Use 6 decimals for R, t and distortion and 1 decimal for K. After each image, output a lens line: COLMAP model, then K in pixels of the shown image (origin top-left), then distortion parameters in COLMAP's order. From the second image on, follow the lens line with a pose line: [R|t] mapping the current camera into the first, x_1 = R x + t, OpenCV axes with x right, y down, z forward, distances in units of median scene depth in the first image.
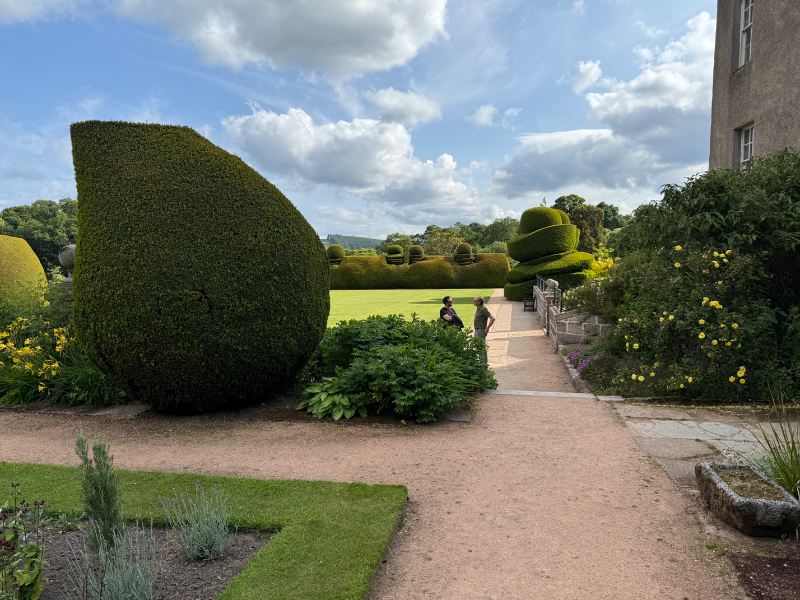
lens RADIAL K [[563.7, 0, 400.7], [0, 563.7, 300.6], [0, 0, 1]] dist [-0.002533, 0.004391]
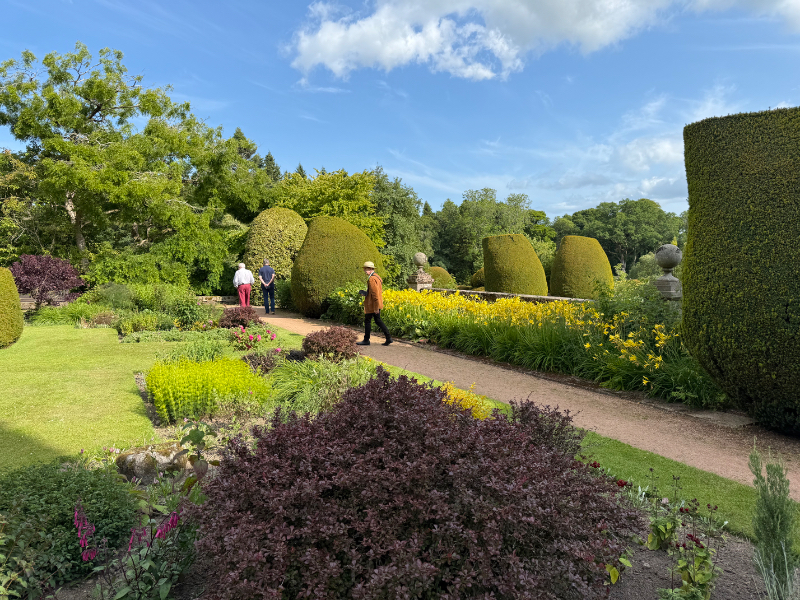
lens RADIAL K [[563.7, 0, 401.2], [0, 563.7, 299.2], [0, 0, 1]] dist [-0.002533, 0.004391]
pose [[0.623411, 0.058171, -0.779728, -0.096286], [-0.054756, 0.998028, 0.030678, -0.004845], [0.779975, 0.023570, 0.625367, -0.028470]]
